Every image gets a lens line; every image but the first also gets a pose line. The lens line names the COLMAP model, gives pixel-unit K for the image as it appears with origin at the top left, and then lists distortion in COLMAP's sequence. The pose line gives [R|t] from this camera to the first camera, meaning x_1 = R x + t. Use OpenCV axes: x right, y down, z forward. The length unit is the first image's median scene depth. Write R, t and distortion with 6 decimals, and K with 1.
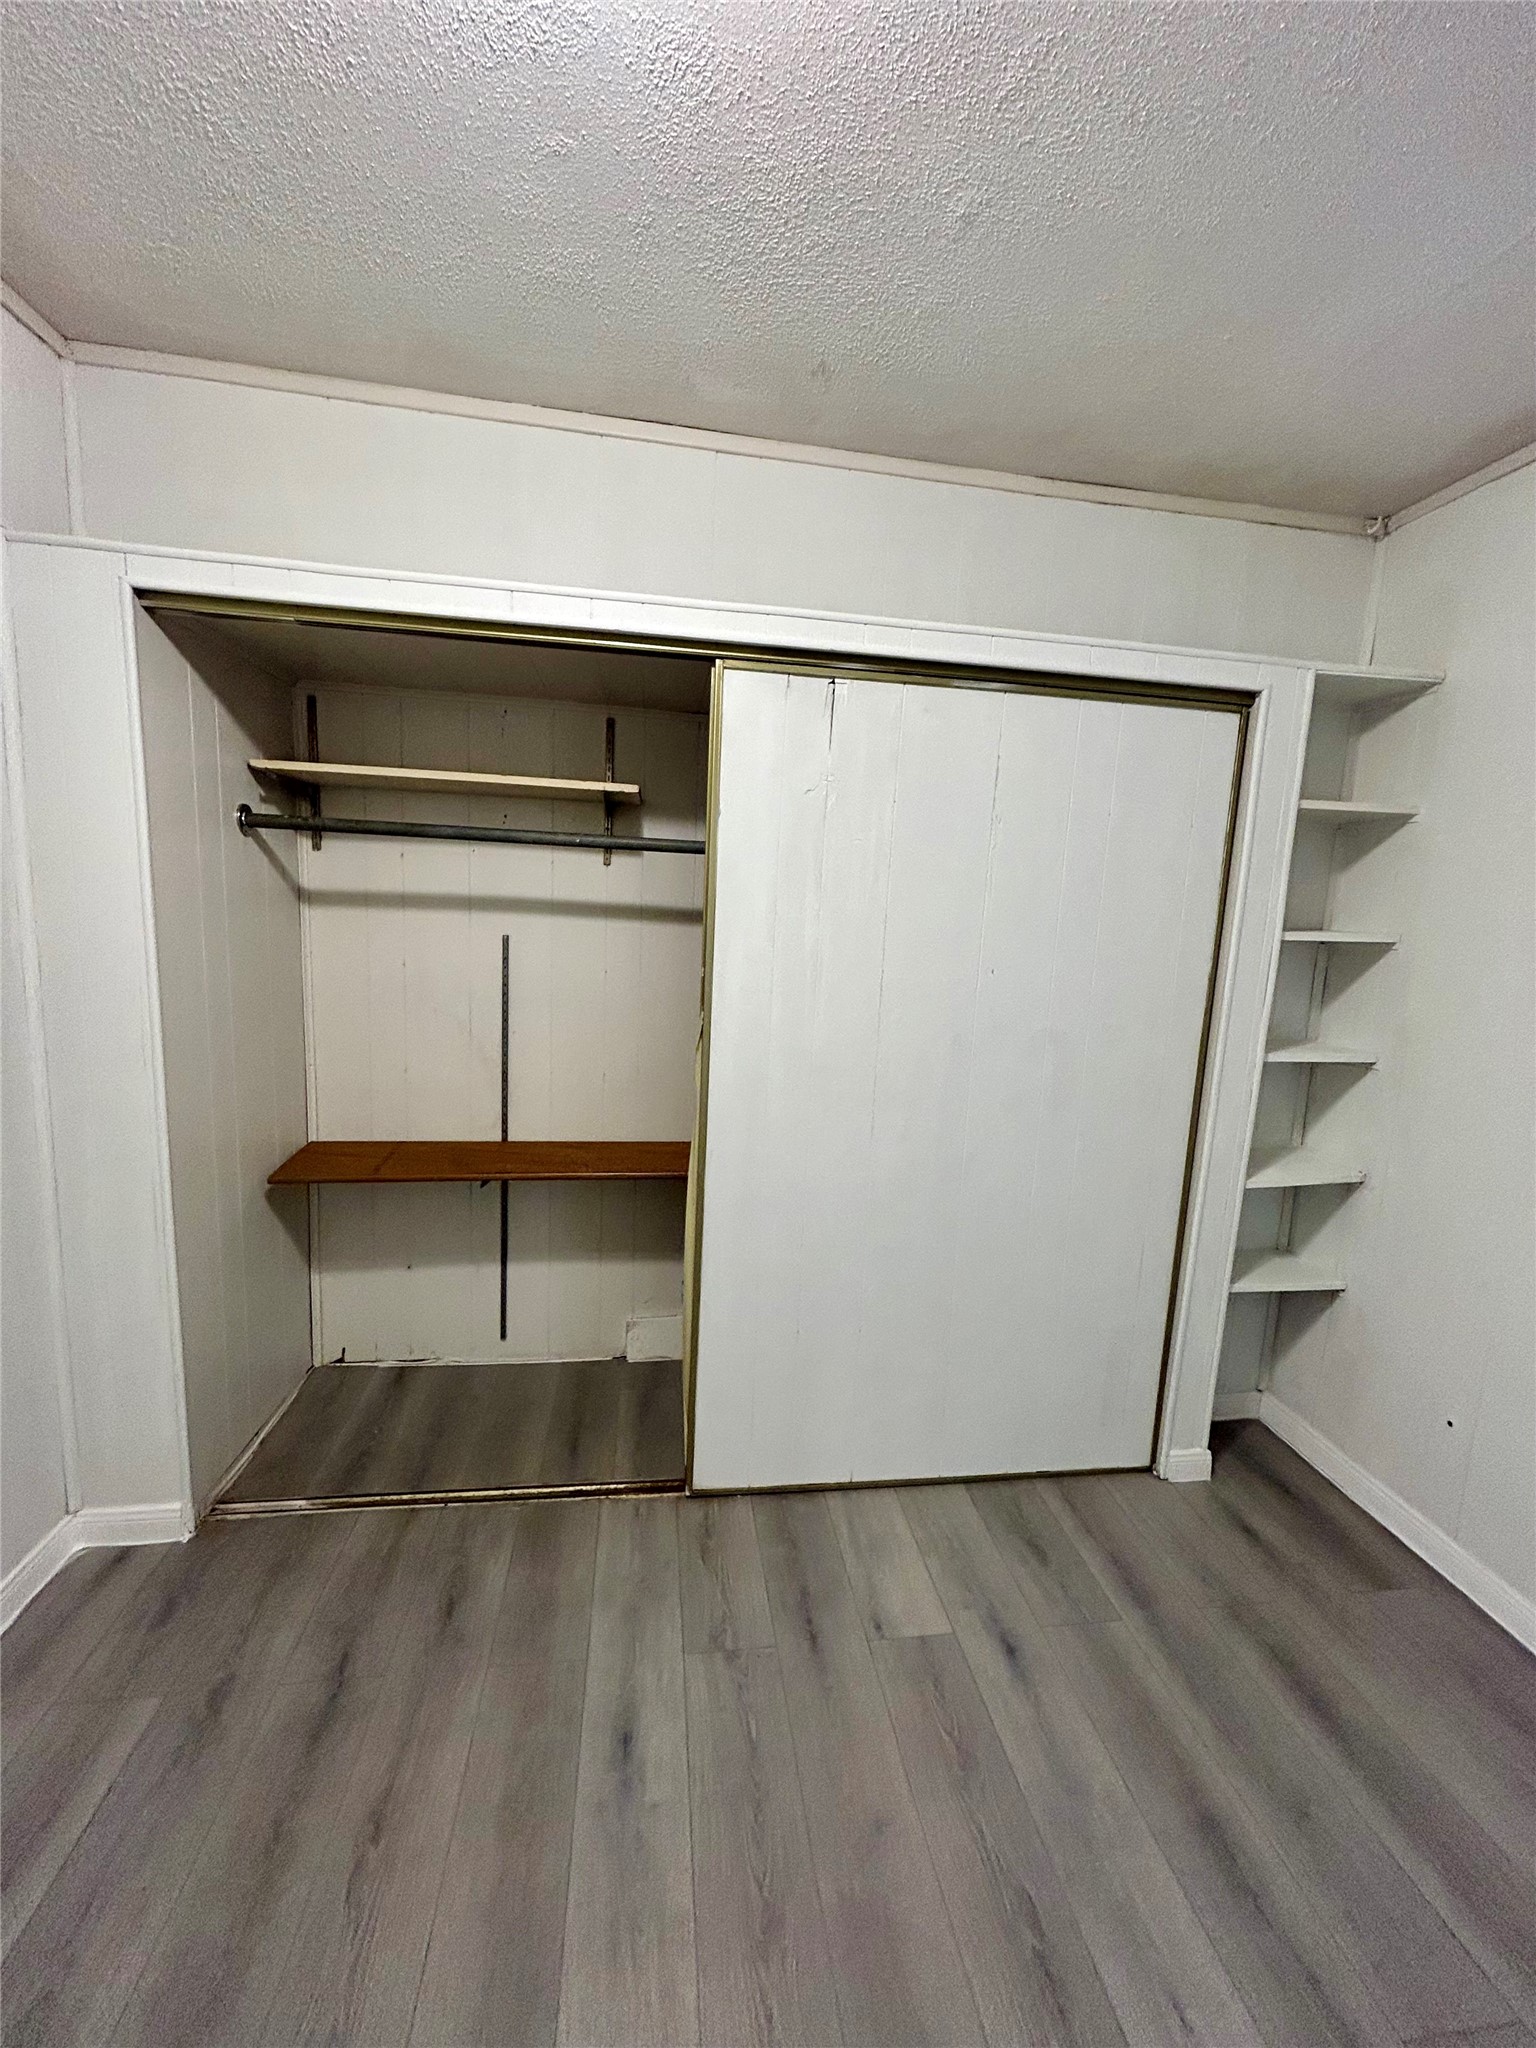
lens RADIAL K [[825.3, 0, 771.0], [0, 825.3, 1018.4], [0, 0, 1]] dist [-0.001153, 0.000330]
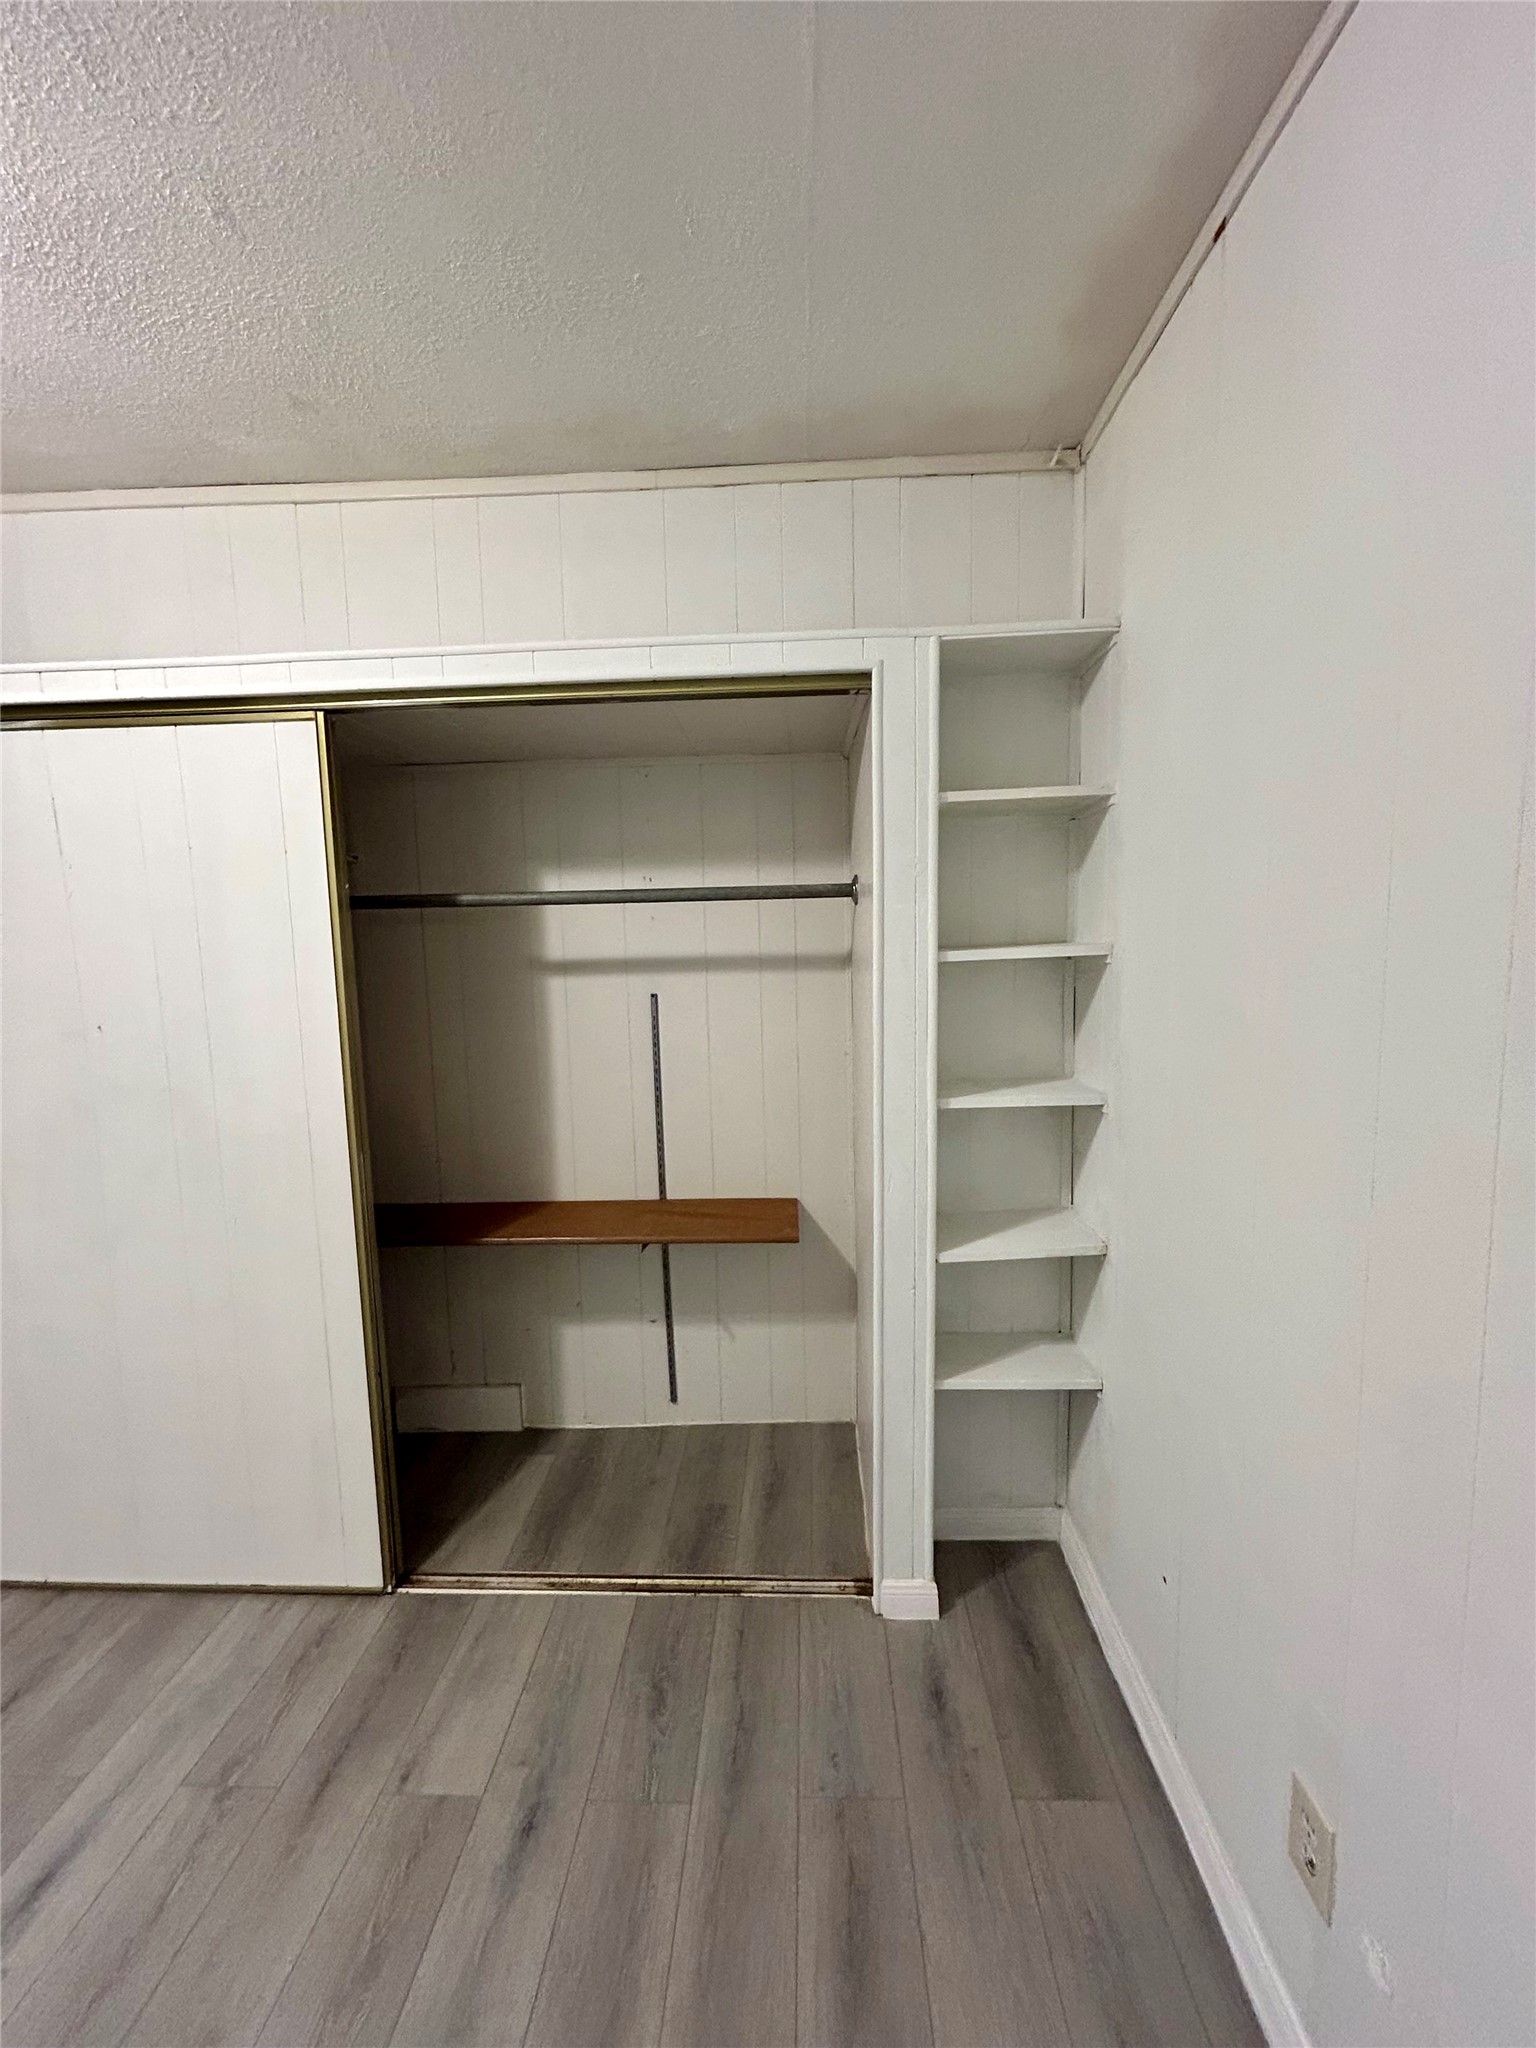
lens RADIAL K [[819.7, 0, 772.6], [0, 819.7, 1027.7], [0, 0, 1]] dist [-0.001473, 0.000024]
pose [[0.981426, -0.050565, -0.185058, 0.632969], [0.043571, 0.998181, -0.041669, -0.001793], [0.186828, 0.032832, 0.981844, 0.172066]]
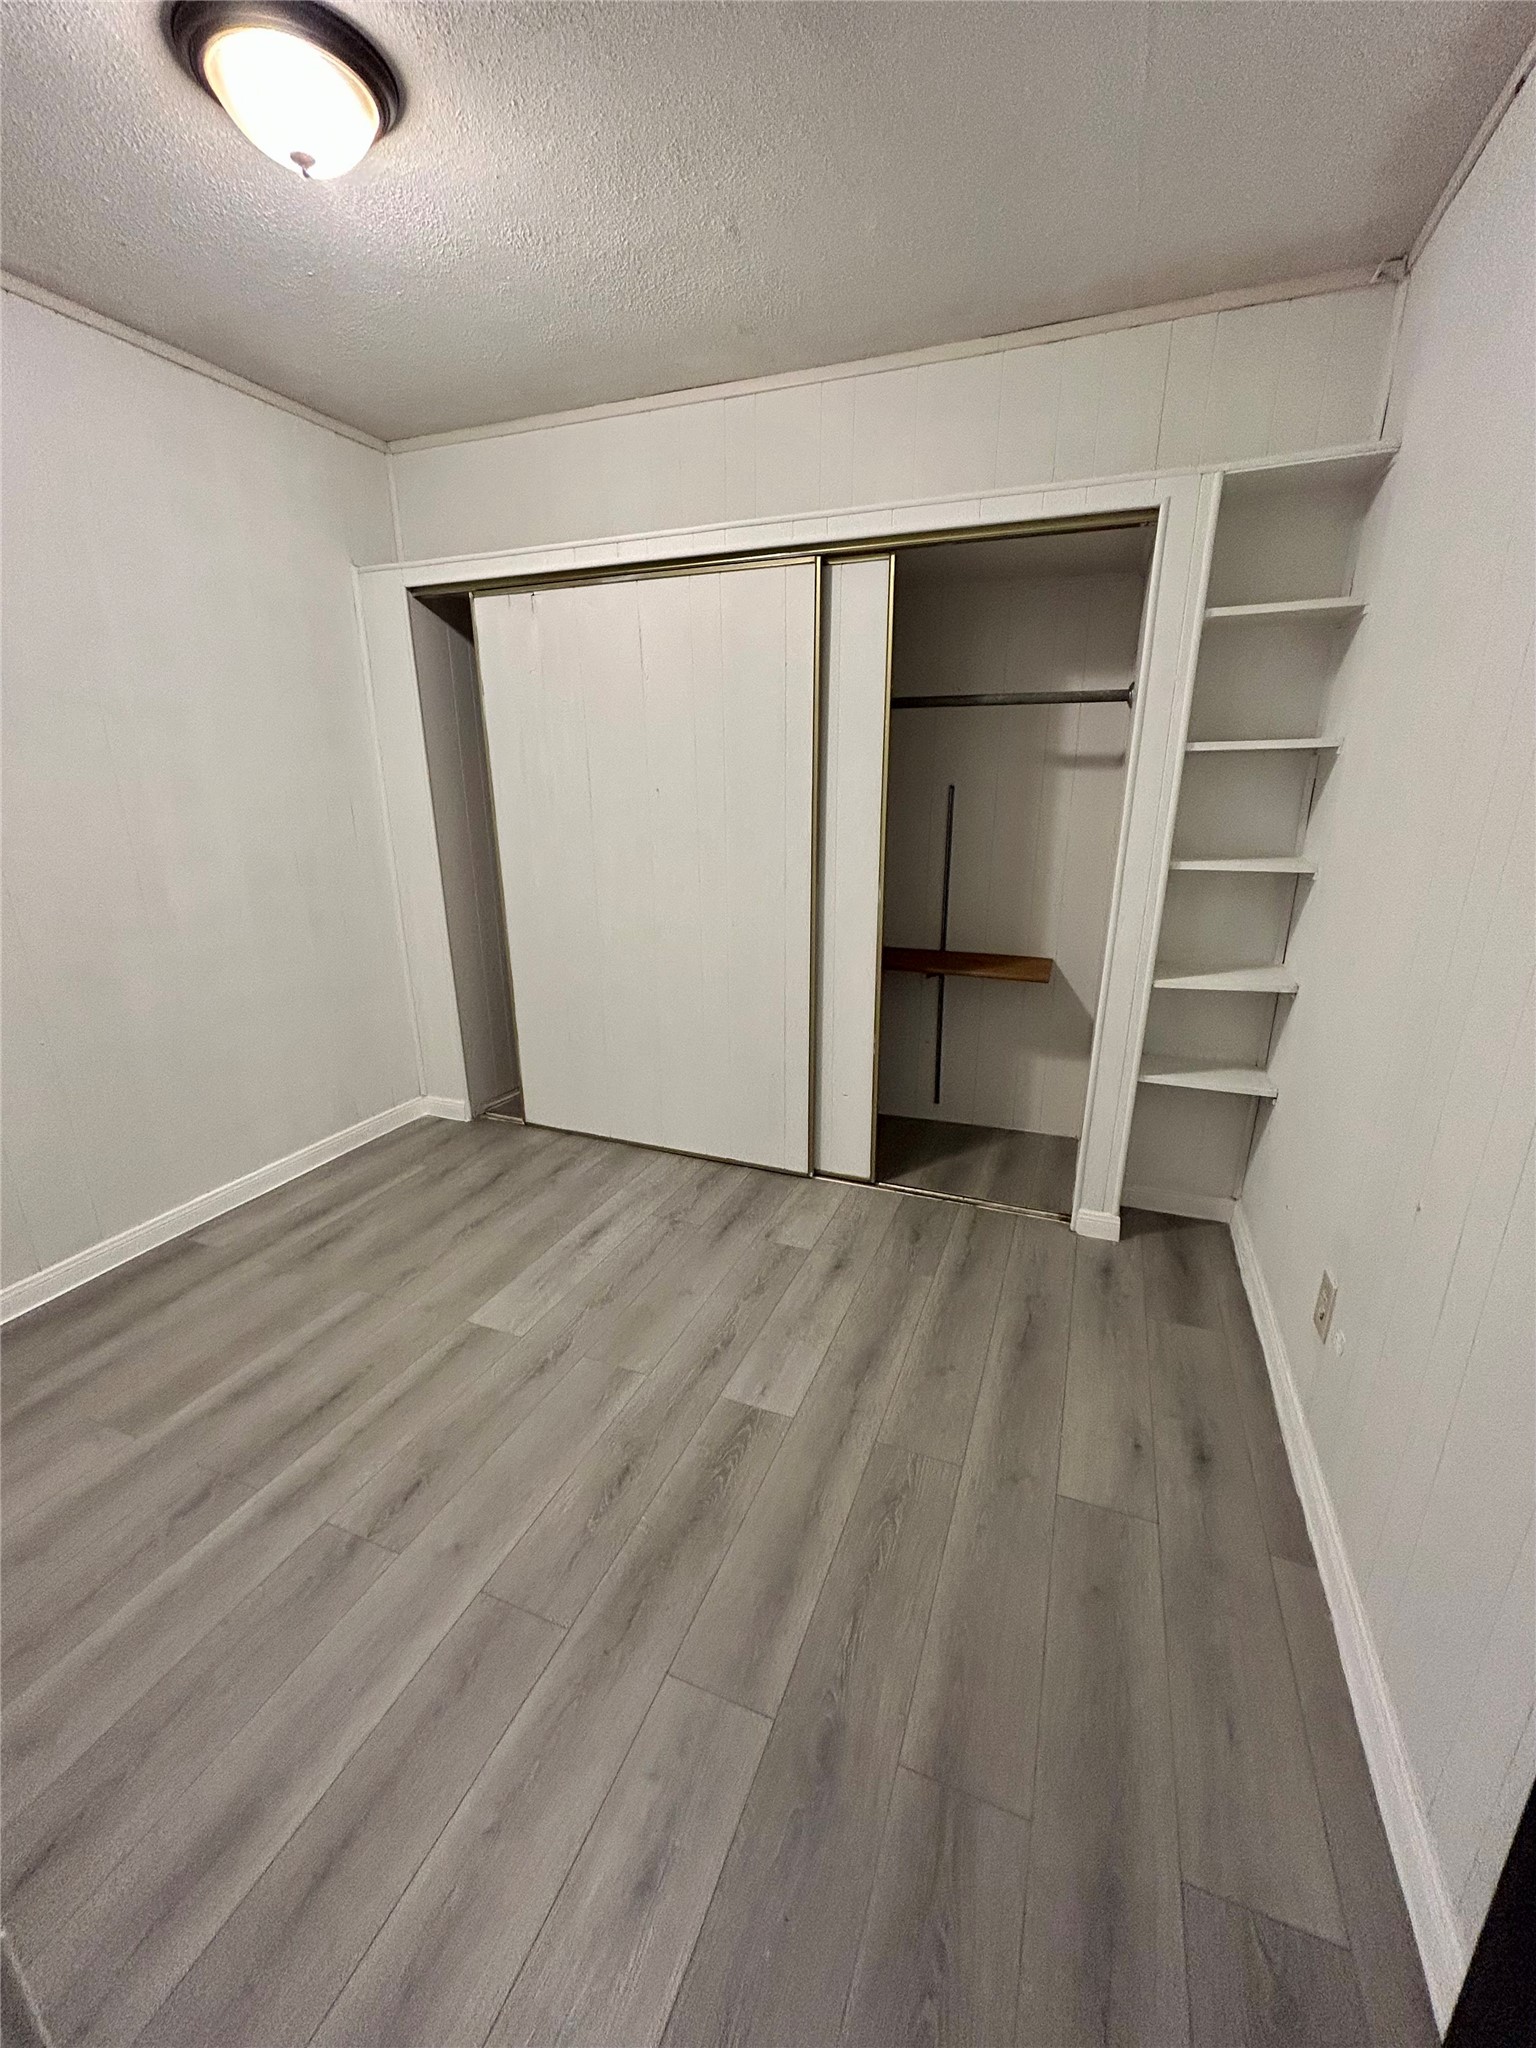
lens RADIAL K [[825.3, 0, 771.0], [0, 825.3, 1018.4], [0, 0, 1]] dist [-0.001153, 0.000330]
pose [[0.868047, 0.093648, -0.487570, 0.740354], [-0.026800, 0.989456, 0.142332, 0.115294], [0.495759, -0.110484, 0.861404, -0.227125]]
